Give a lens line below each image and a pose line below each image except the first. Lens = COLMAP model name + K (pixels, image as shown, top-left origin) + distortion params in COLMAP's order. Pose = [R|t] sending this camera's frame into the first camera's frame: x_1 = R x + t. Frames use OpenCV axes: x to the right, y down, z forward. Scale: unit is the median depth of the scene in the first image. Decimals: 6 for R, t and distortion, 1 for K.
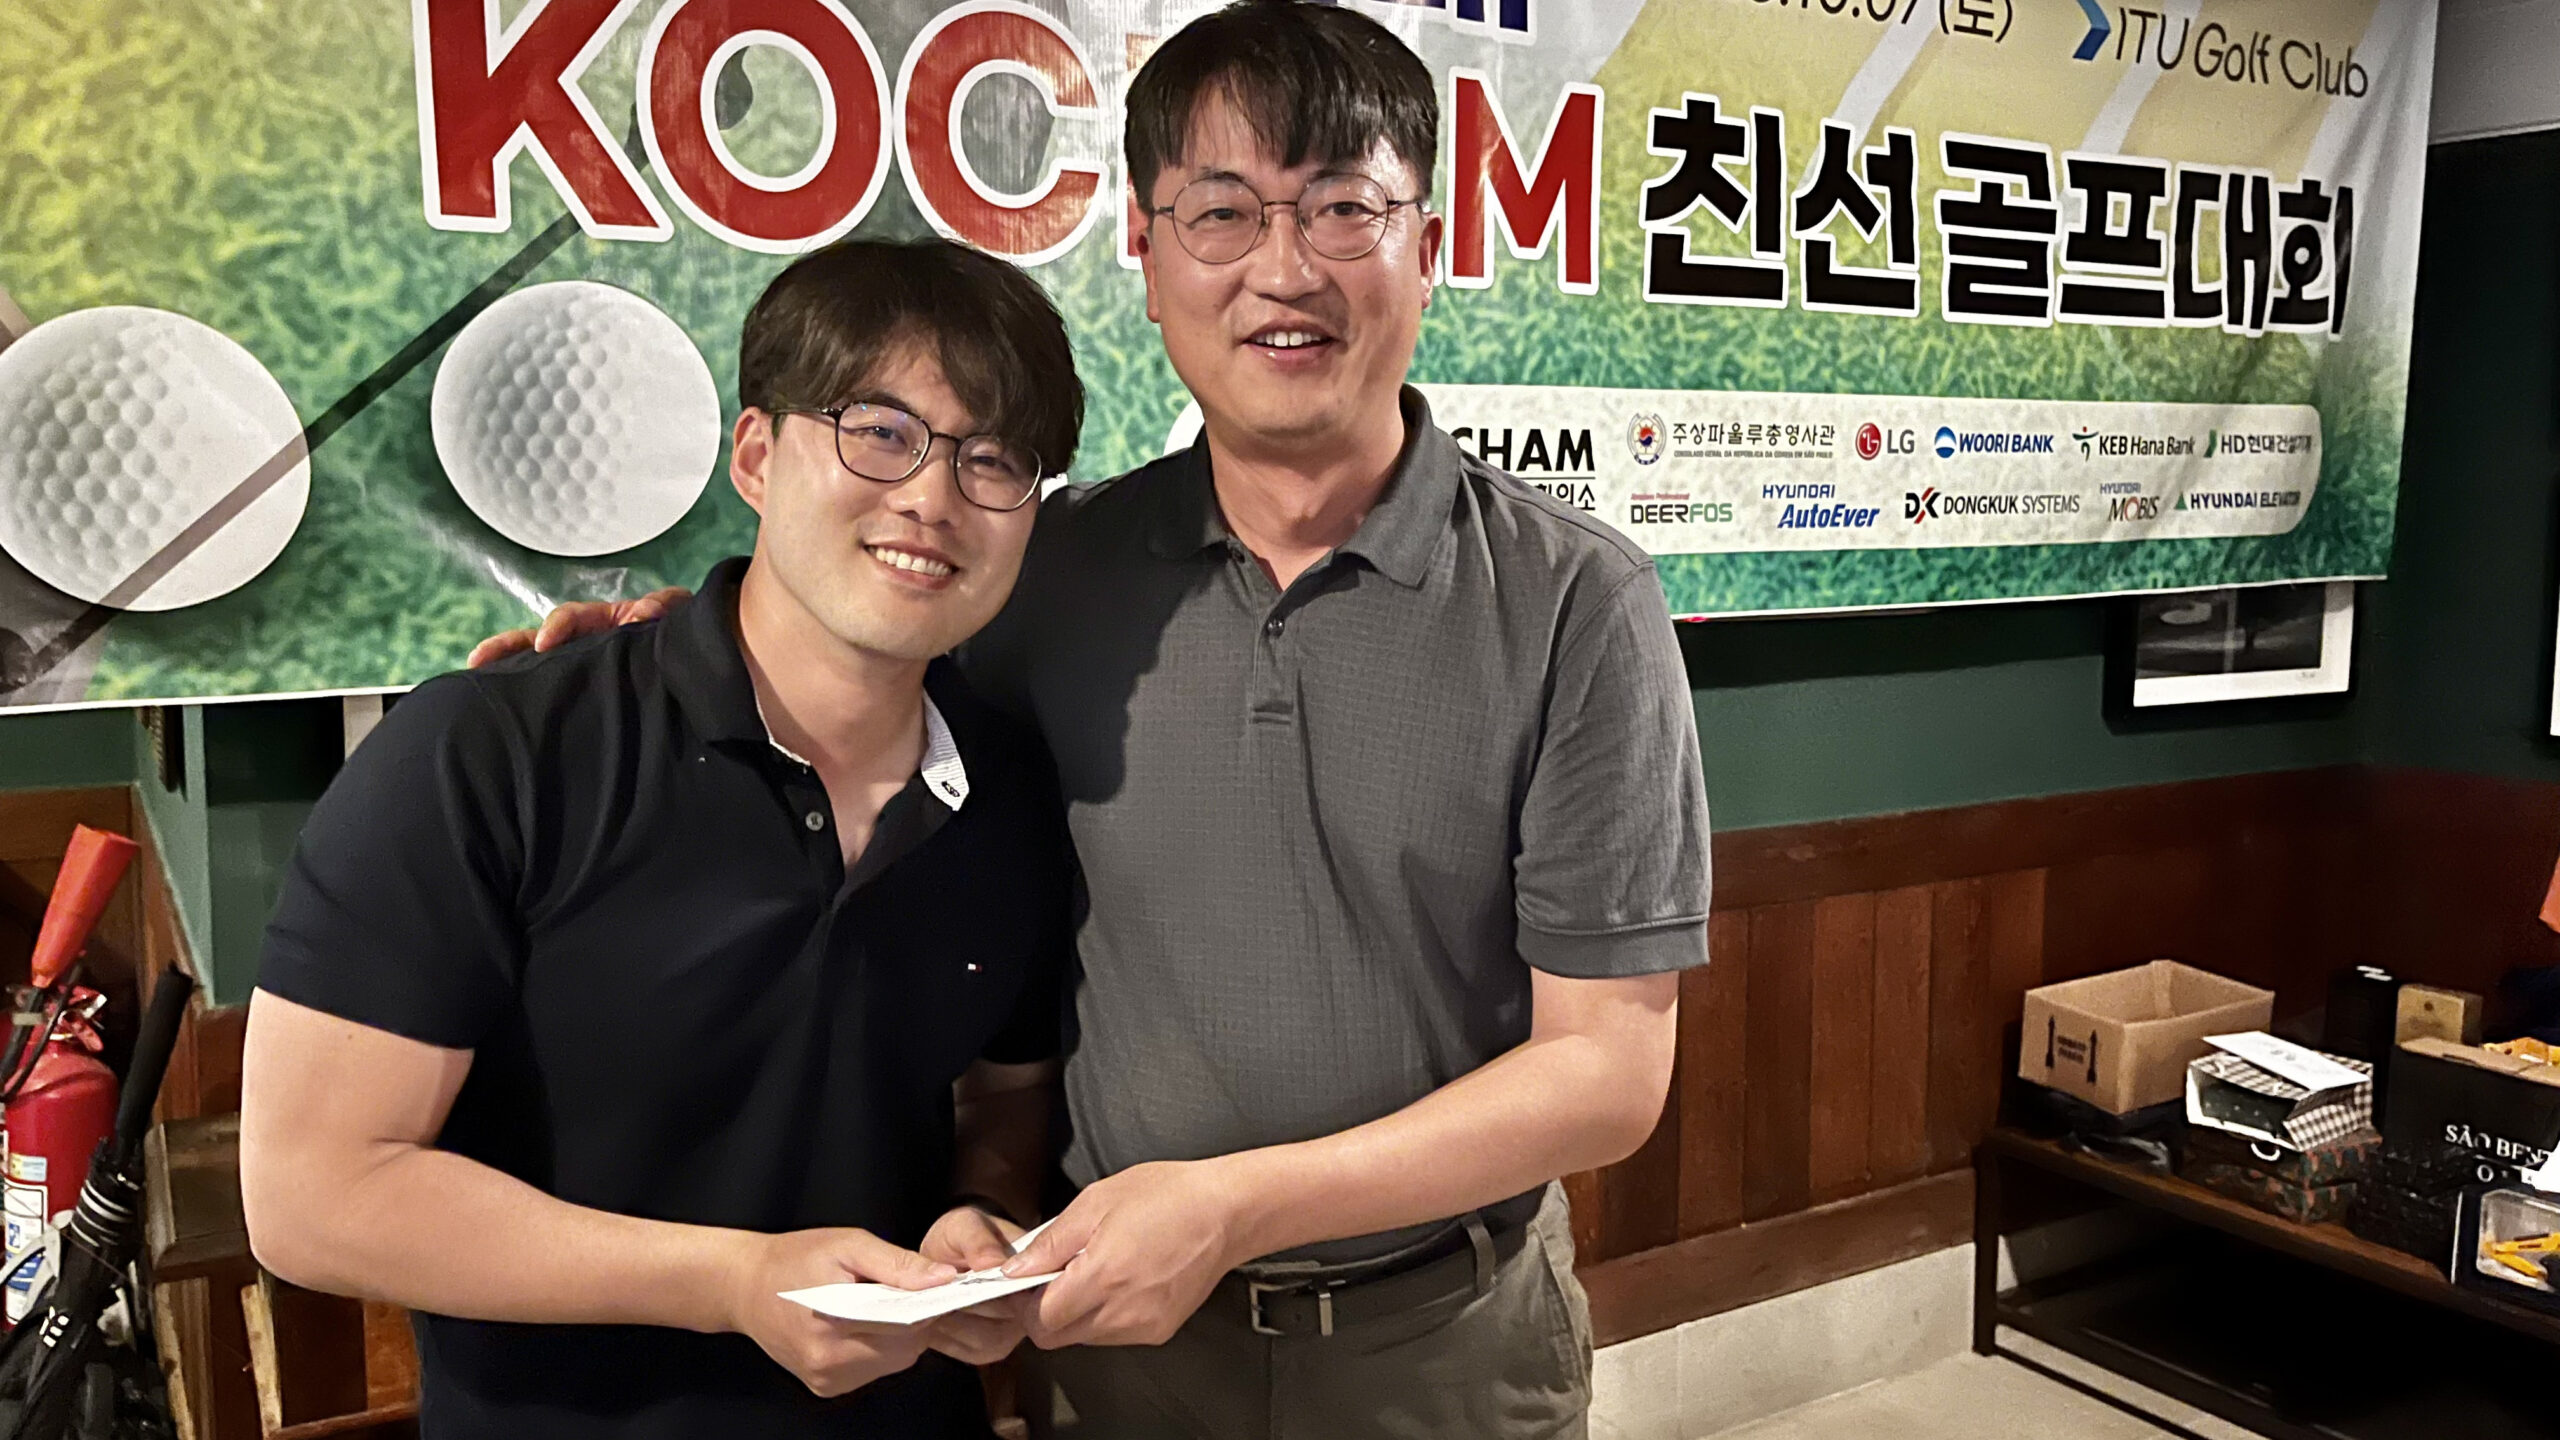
lens RADIAL K [[1861.2, 0, 1287.5], [0, 1861.2, 666.7], [0, 0, 1]] dist [0.043748, -0.046998]
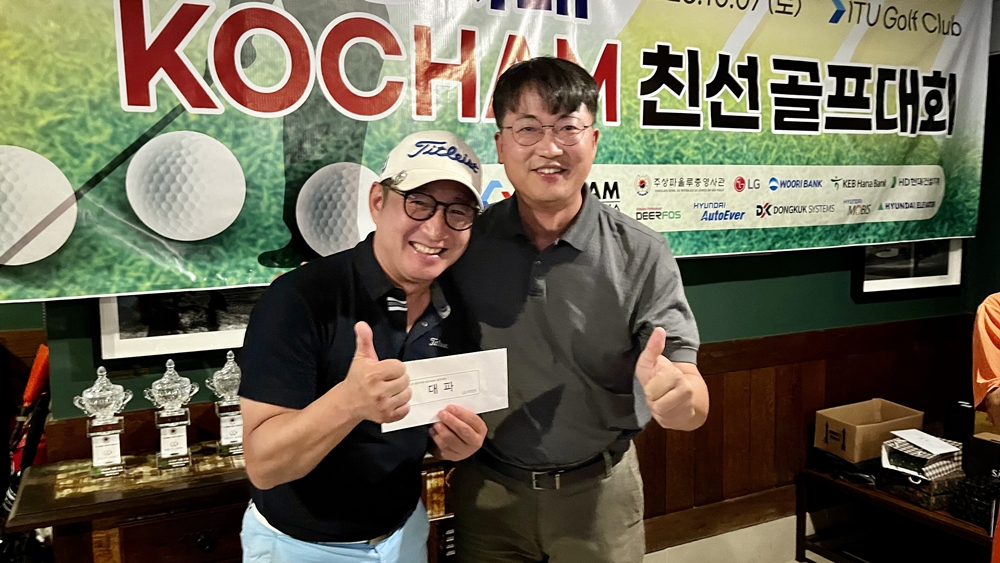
lens RADIAL K [[727.0, 0, 506.2], [0, 727.0, 272.2], [0, 0, 1]] dist [0.043748, -0.046998]
pose [[0.997298, -0.008313, -0.072989, 0.076994], [0.008245, 0.999965, -0.001228, -0.008260], [0.072997, 0.000622, 0.997332, 0.037646]]
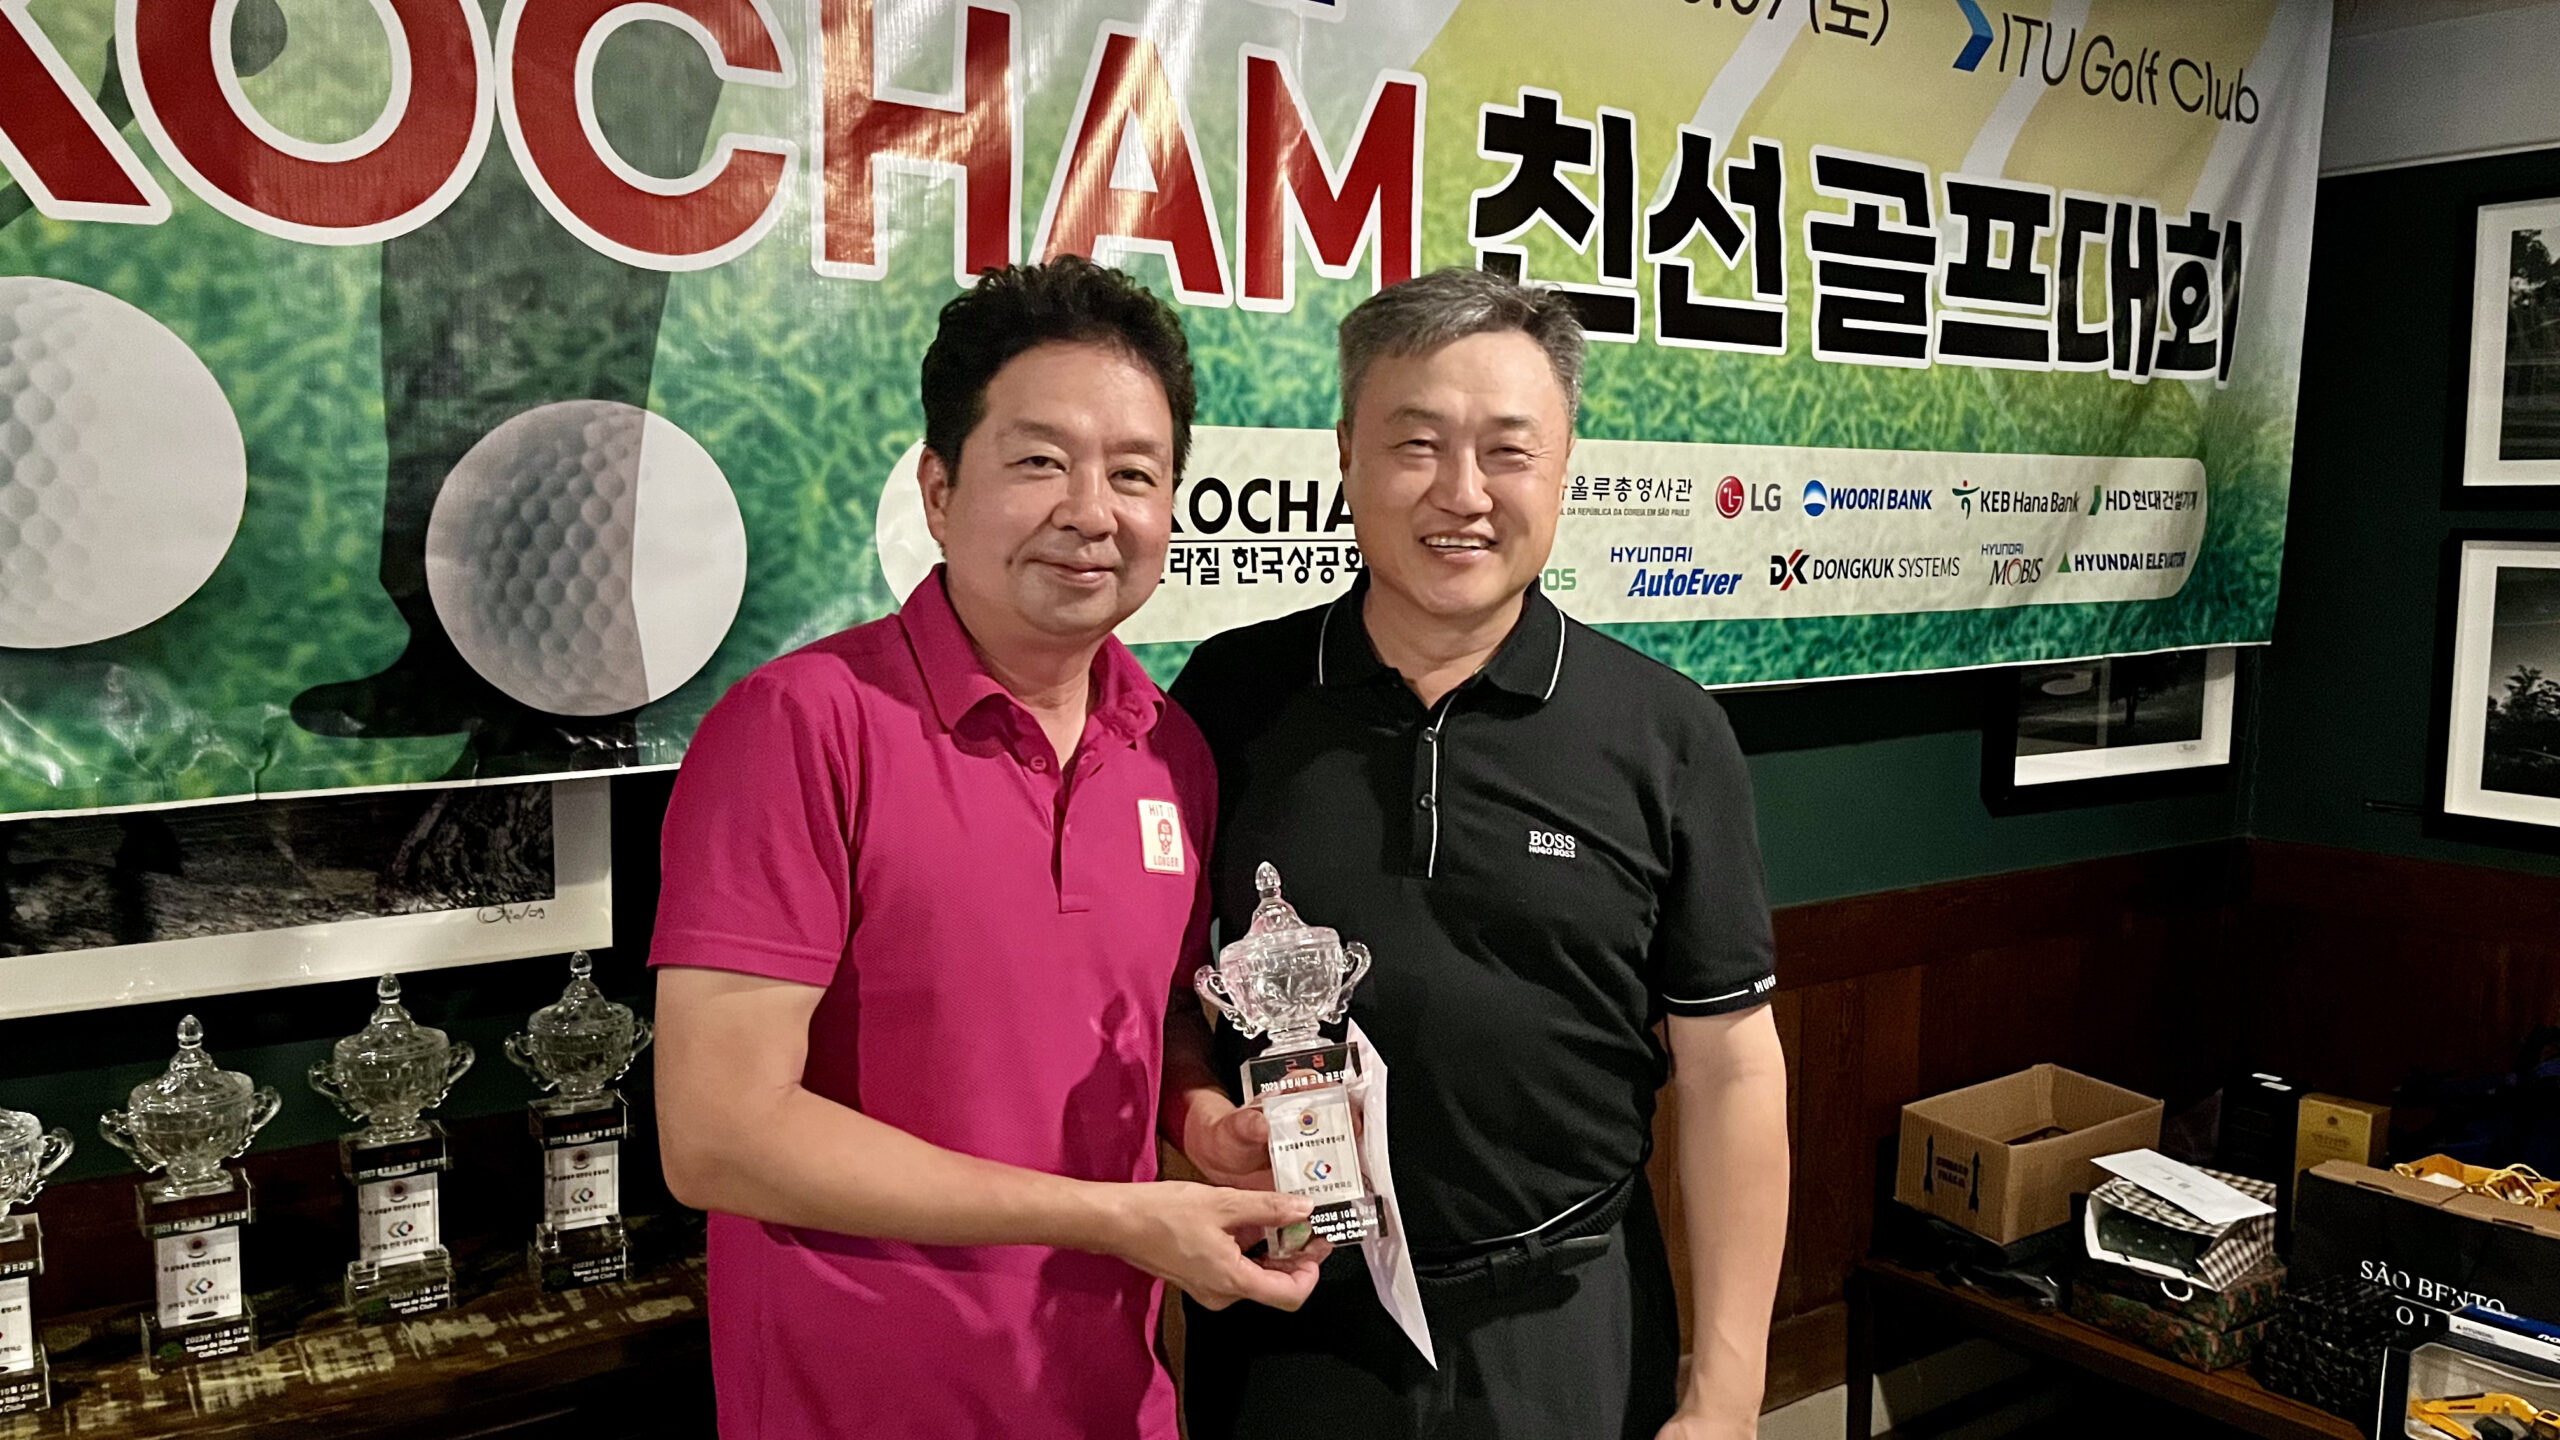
lens RADIAL K [[1861.2, 0, 1307.5], [0, 1861.2, 704.2], [0, 0, 1]] dist [0.043748, -0.046998]
pose [[0.996406, -0.001925, 0.084680, 0.038834], [0.001830, 0.999998, 0.001197, -0.024697], [-0.084683, -0.001038, 0.996407, 0.145084]]
